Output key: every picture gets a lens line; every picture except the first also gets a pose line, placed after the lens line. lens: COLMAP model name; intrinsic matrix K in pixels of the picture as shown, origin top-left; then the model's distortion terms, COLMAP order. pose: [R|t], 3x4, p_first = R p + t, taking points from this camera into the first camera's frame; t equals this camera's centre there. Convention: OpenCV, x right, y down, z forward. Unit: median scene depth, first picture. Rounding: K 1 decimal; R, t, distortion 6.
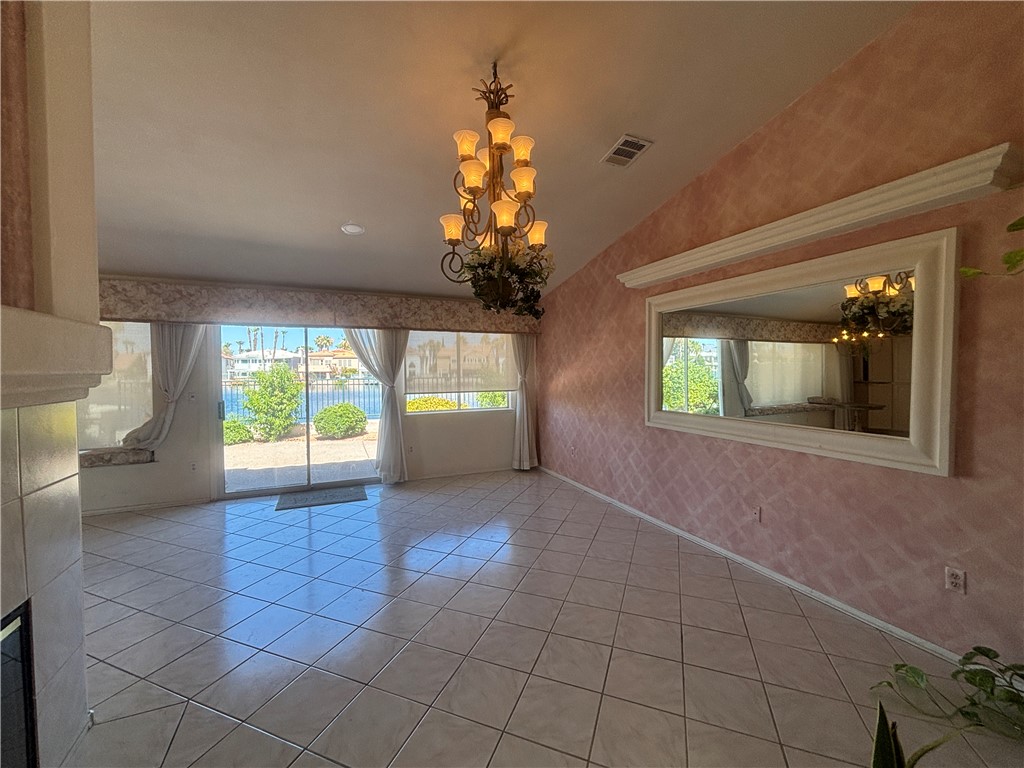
lens RADIAL K [[408.5, 0, 512.0], [0, 408.5, 384.0], [0, 0, 1]] dist [-0.000462, -0.001035]
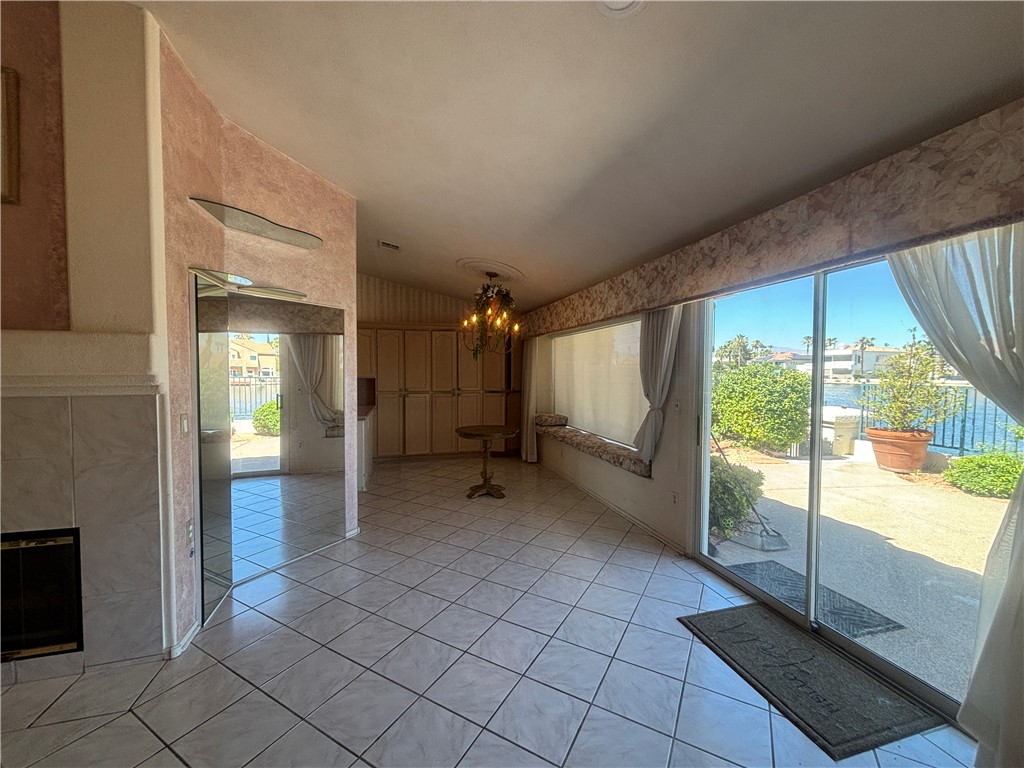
lens RADIAL K [[414.6, 0, 511.0], [0, 414.6, 386.6], [0, 0, 1]] dist [0.001496, 0.000212]
pose [[-0.146303, 0.042036, -0.988346, 0.011117], [-0.033199, 0.998325, 0.047375, -0.029622], [0.988683, 0.039743, -0.144663, 0.814828]]
